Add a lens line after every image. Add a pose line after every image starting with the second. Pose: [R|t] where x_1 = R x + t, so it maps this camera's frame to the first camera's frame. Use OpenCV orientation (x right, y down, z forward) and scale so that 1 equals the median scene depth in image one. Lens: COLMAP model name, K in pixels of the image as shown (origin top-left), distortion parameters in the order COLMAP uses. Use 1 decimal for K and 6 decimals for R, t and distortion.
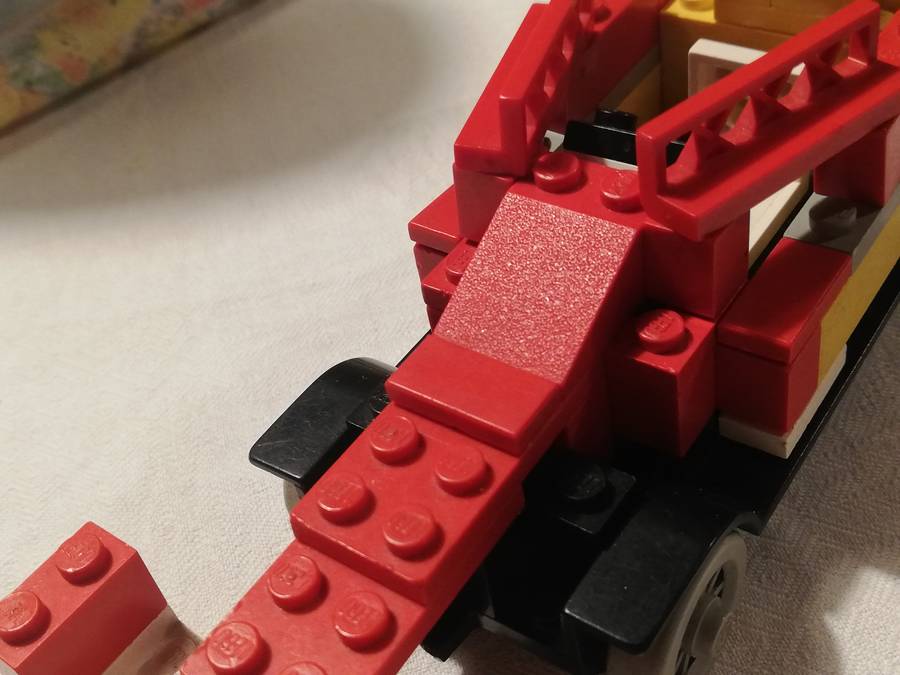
lens RADIAL K [[1113.1, 0, 450.0], [0, 1113.1, 337.5], [0, 0, 1]] dist [0.168167, -0.553526]
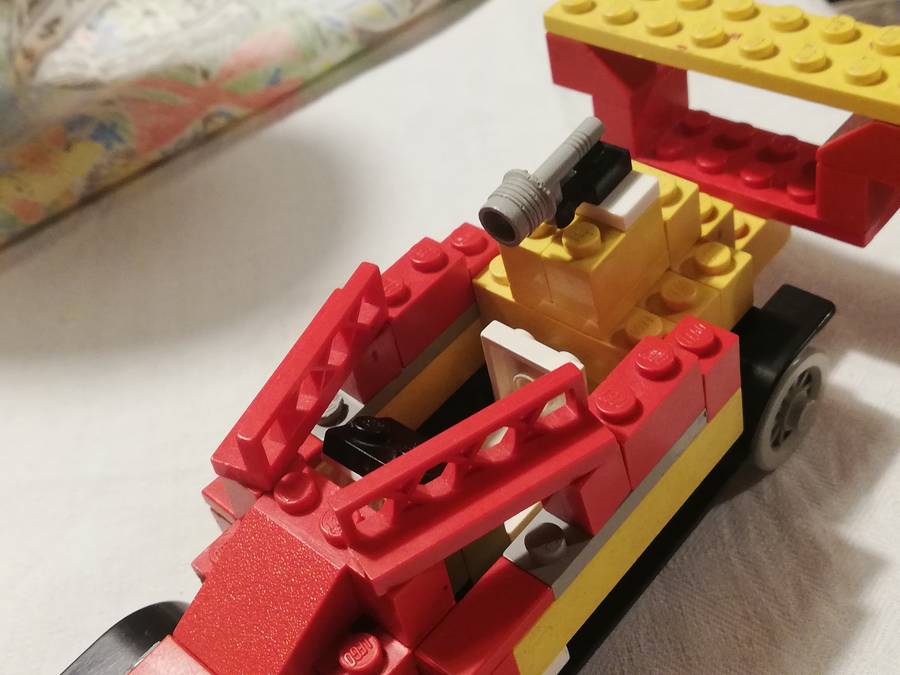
lens RADIAL K [[1132.4, 0, 450.0], [0, 1132.4, 337.5], [0, 0, 1]] dist [0.000698, -0.050795]
pose [[0.994436, 0.059146, -0.087167, 0.280862], [-0.055846, 0.997645, 0.039820, -0.295172], [0.089317, -0.034731, 0.995398, -0.091583]]
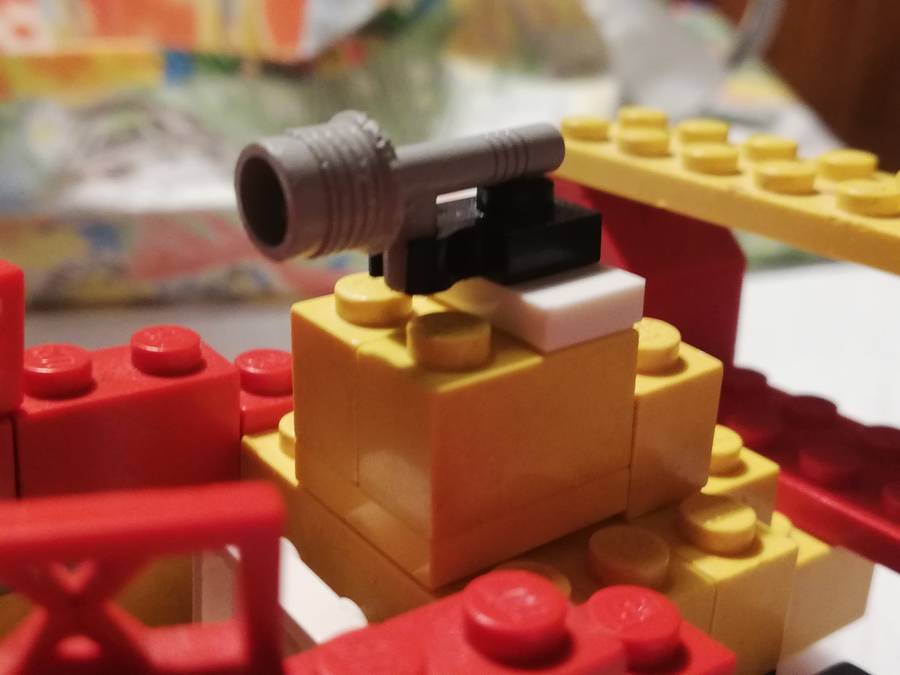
lens RADIAL K [[1113.1, 0, 450.0], [0, 1113.1, 337.5], [0, 0, 1]] dist [0.168167, -0.553526]
pose [[0.929041, 0.317162, -0.190502, 0.391568], [-0.366386, 0.860252, -0.354582, -0.188671], [0.051420, 0.399218, 0.915413, 0.518134]]
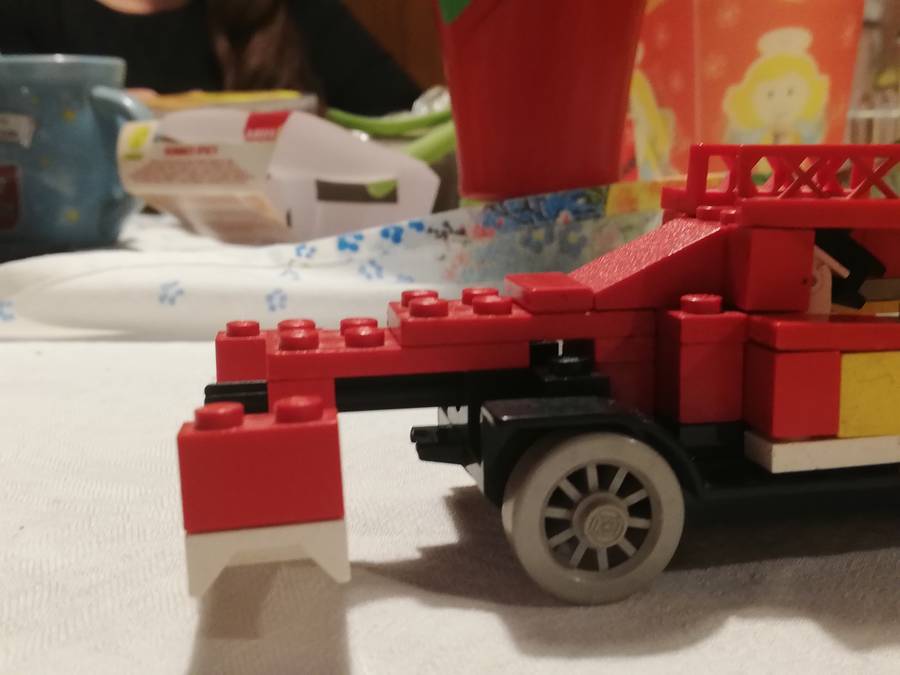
lens RADIAL K [[1113.1, 0, 450.0], [0, 1113.1, 337.5], [0, 0, 1]] dist [0.168167, -0.553526]
pose [[0.698603, 0.271971, -0.661805, 0.635713], [-0.565616, 0.776397, -0.278003, 0.402432], [0.438215, 0.568541, 0.696225, 0.048940]]
